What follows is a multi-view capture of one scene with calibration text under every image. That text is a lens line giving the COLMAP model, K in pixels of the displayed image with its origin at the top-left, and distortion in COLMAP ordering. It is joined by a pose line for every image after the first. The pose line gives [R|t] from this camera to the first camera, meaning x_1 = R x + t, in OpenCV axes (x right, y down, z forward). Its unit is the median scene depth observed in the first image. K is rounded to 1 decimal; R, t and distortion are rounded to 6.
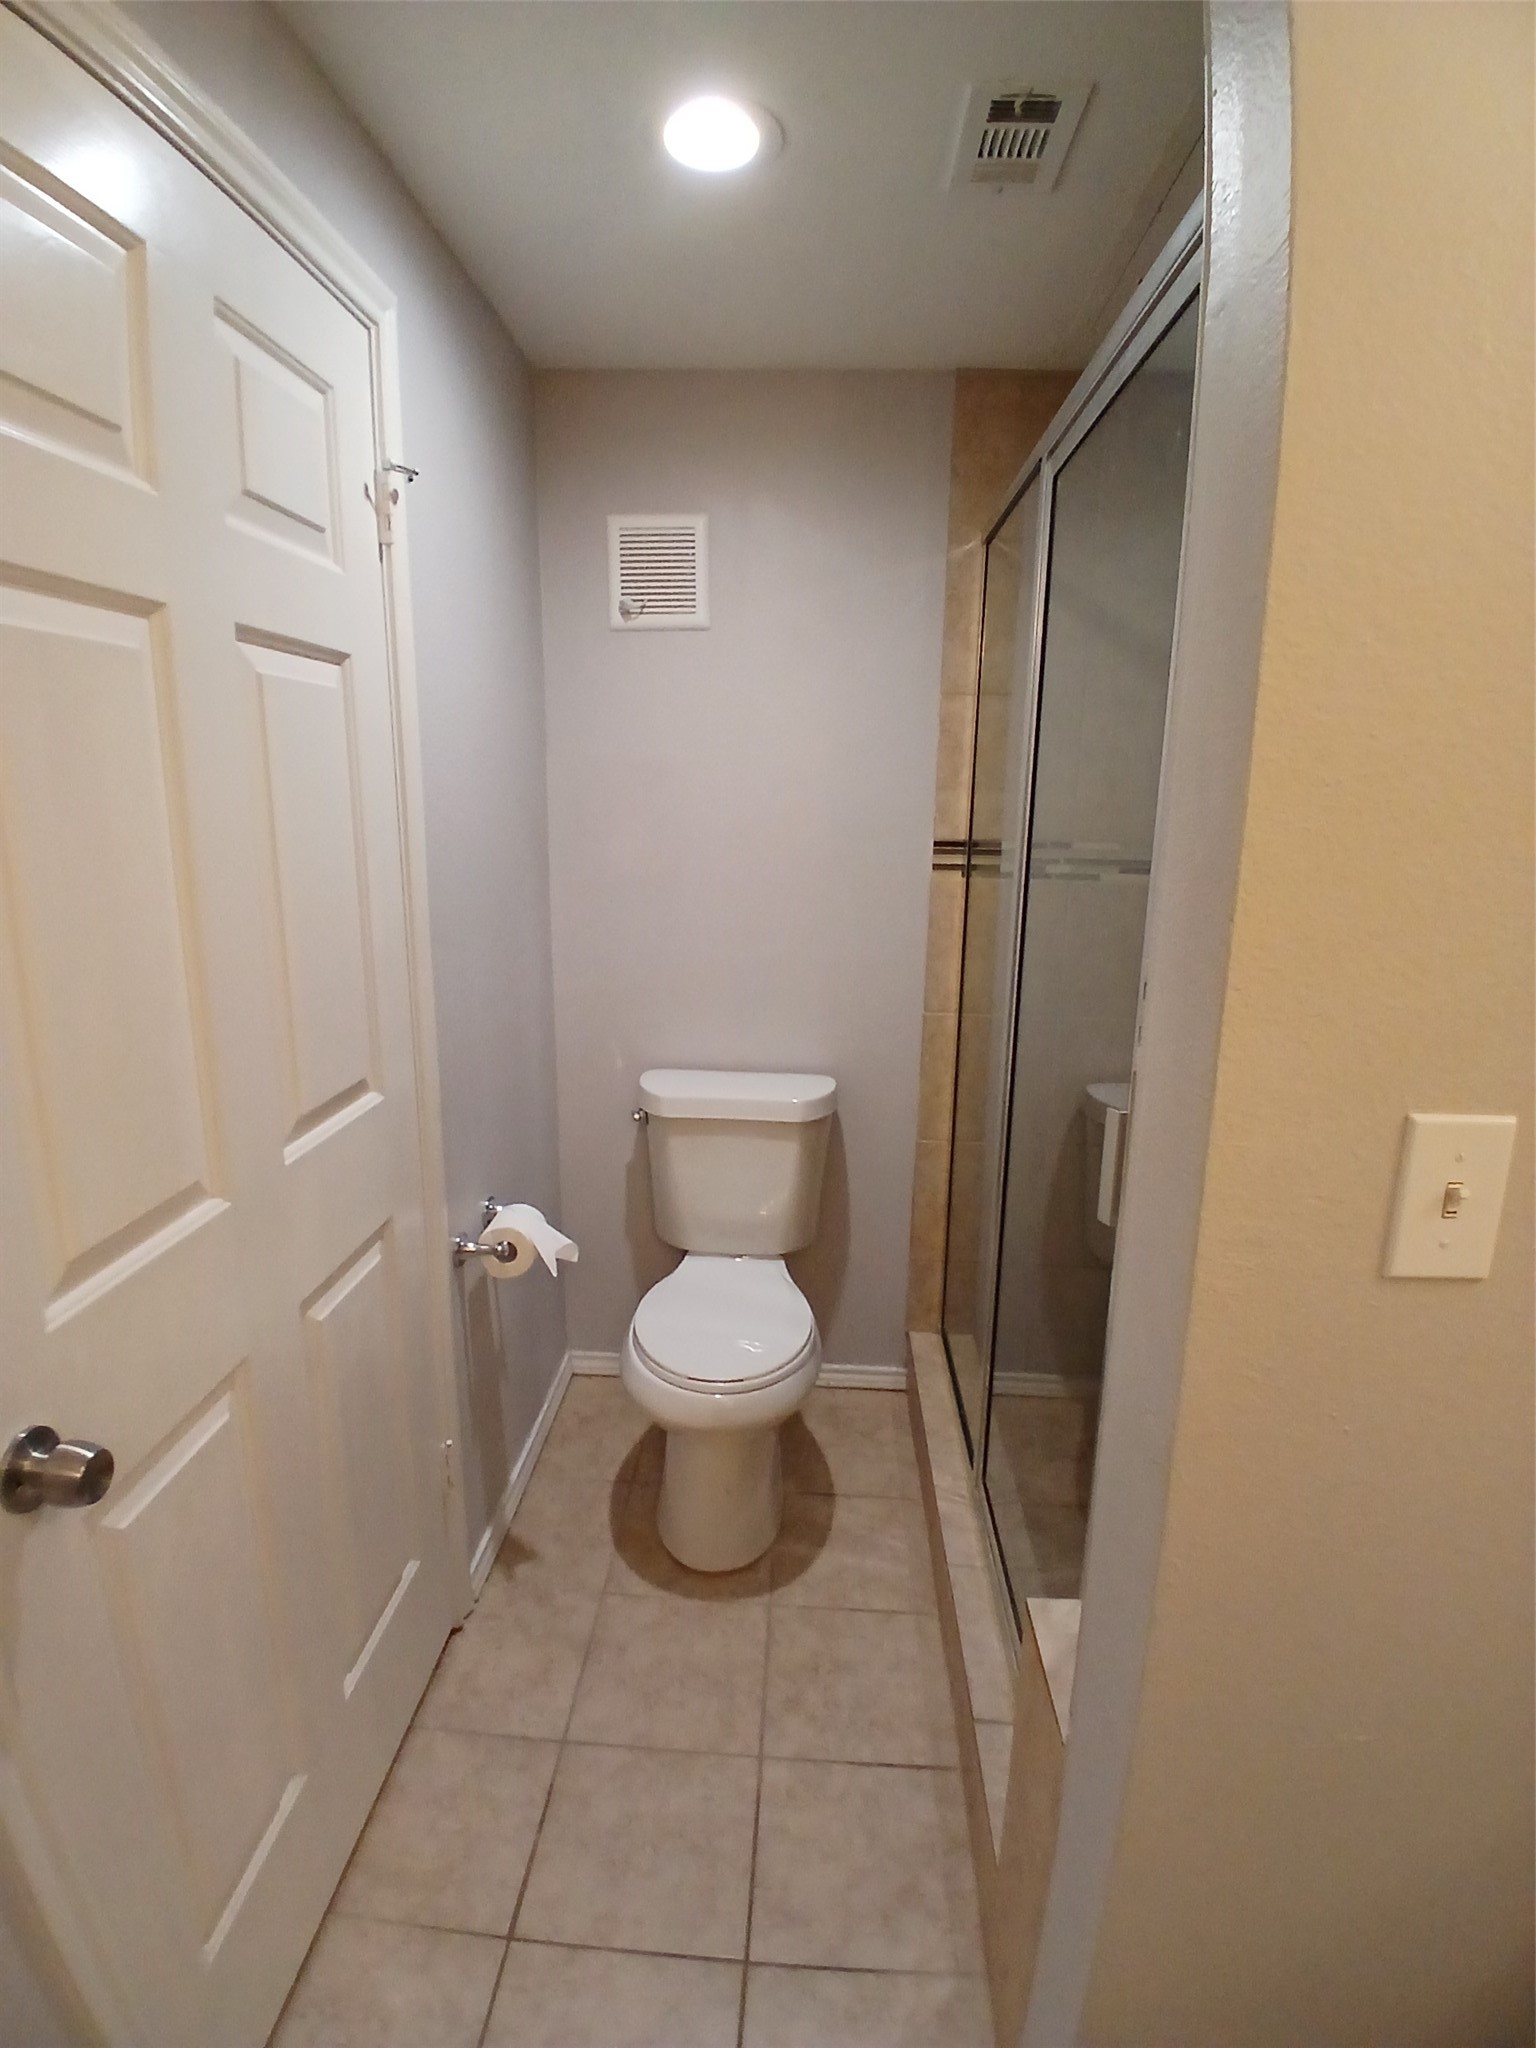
lens RADIAL K [[1022.1, 0, 736.9], [0, 1022.1, 1025.1], [0, 0, 1]] dist [-0.021064, -0.028310]
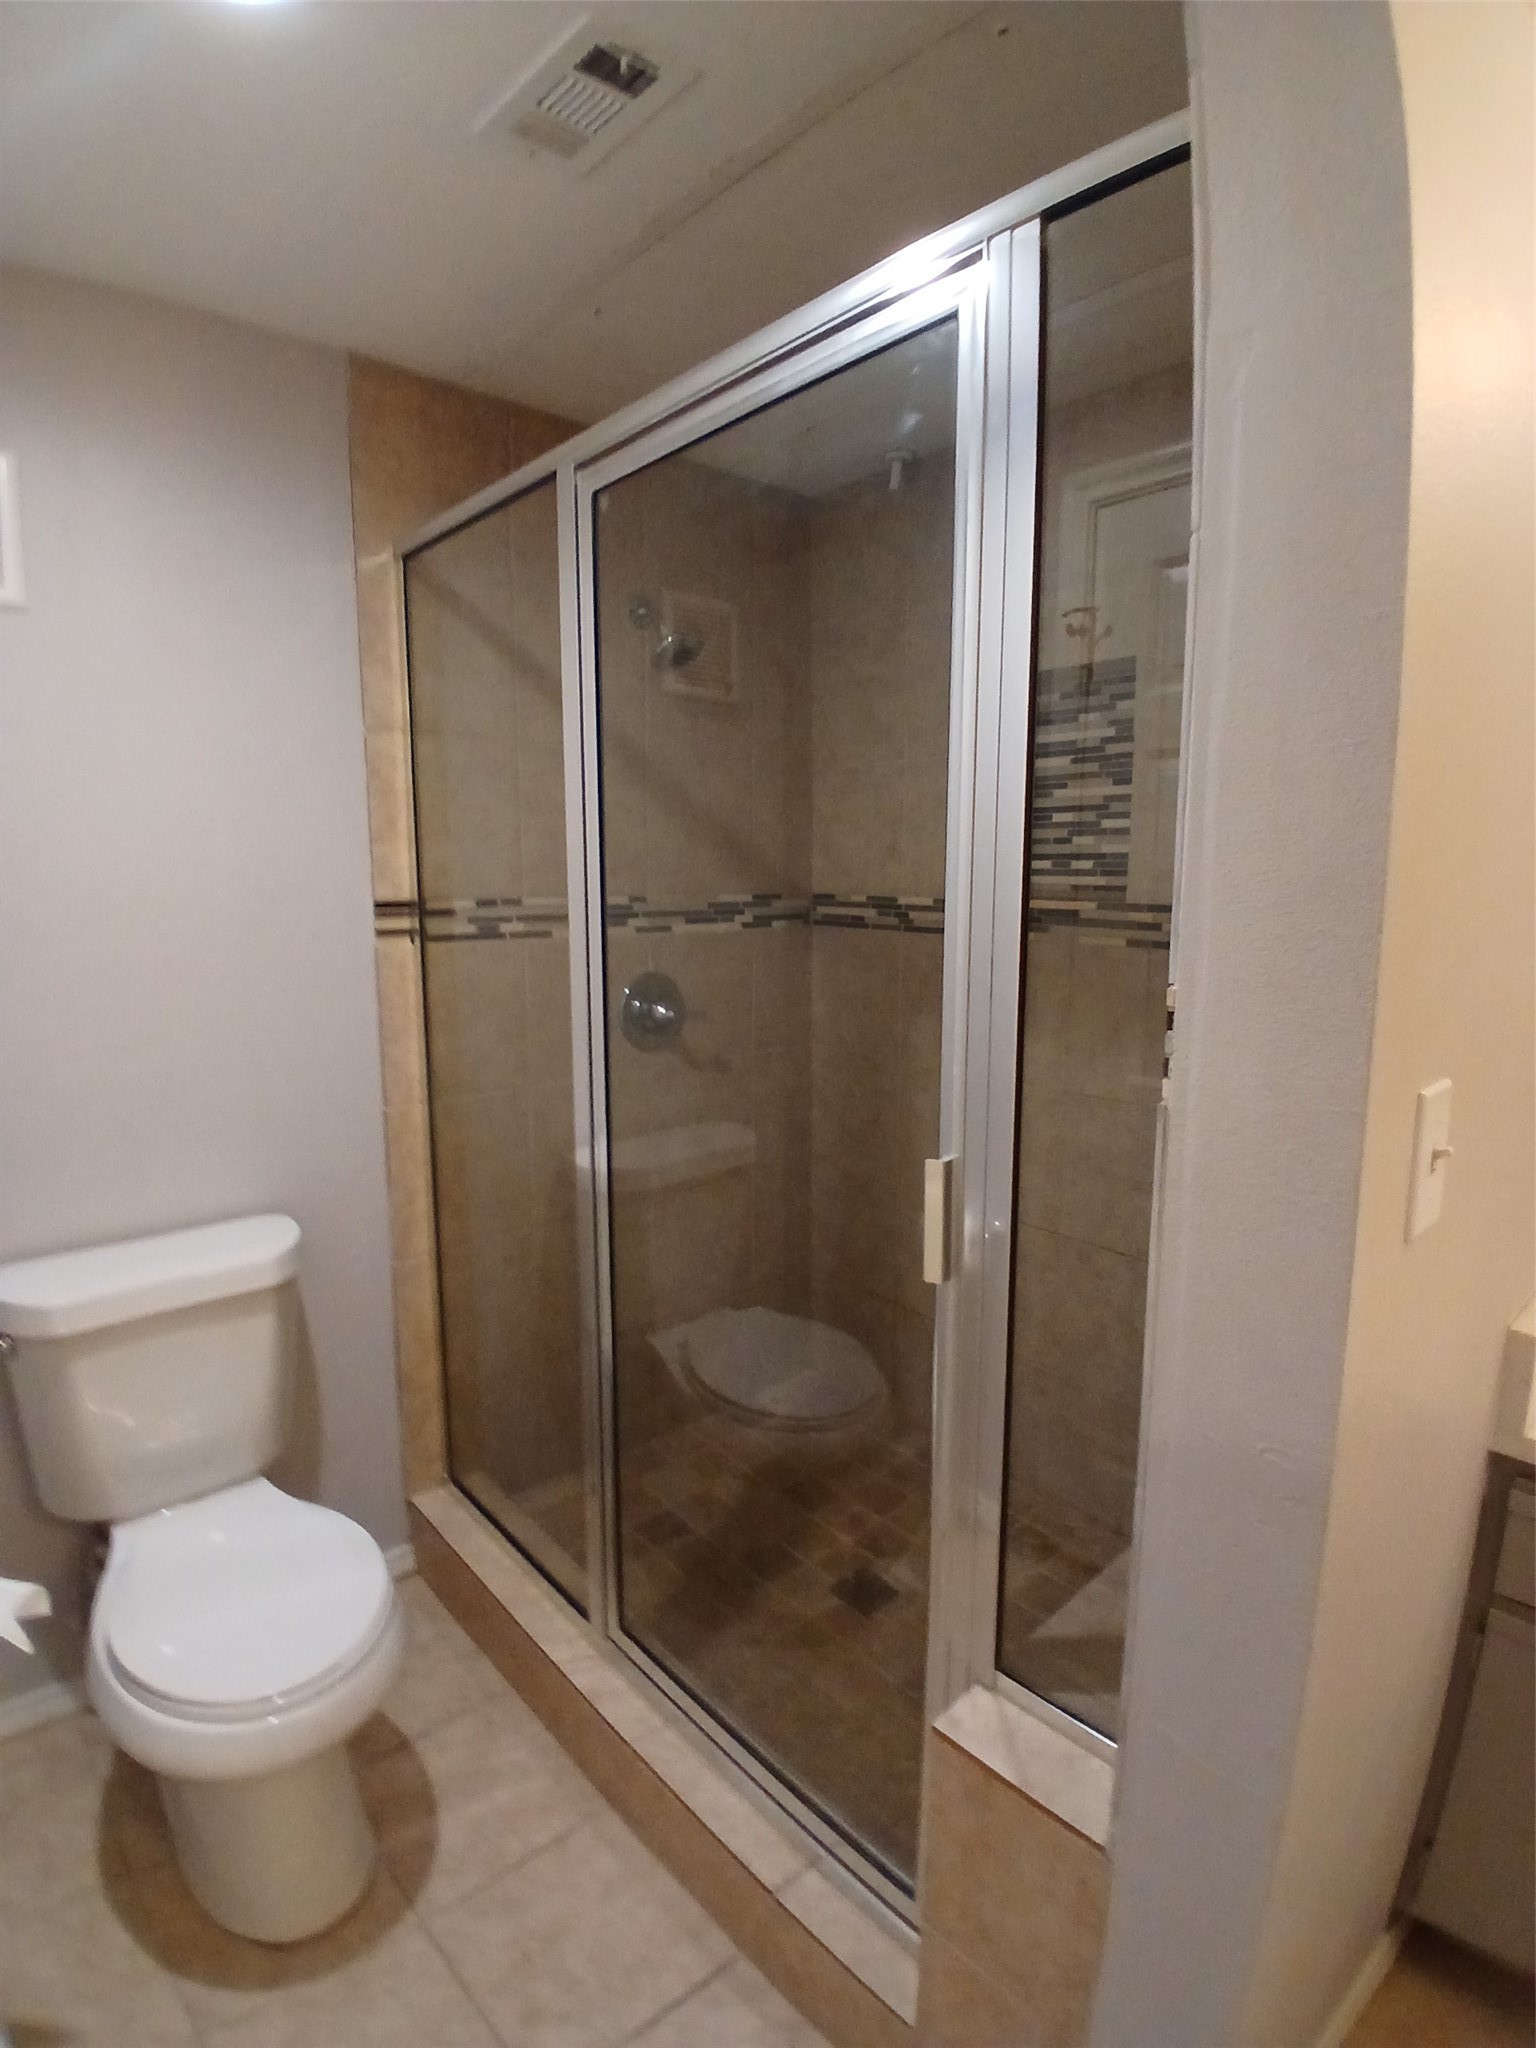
lens RADIAL K [[1022.1, 0, 781.8], [0, 1022.1, 1023.6], [0, 0, 1]] dist [-0.021064, -0.028310]
pose [[0.683957, -0.116153, 0.720216, -0.190617], [0.163739, 0.986497, 0.003602, -0.032650], [-0.710910, 0.115464, 0.693740, 0.207372]]
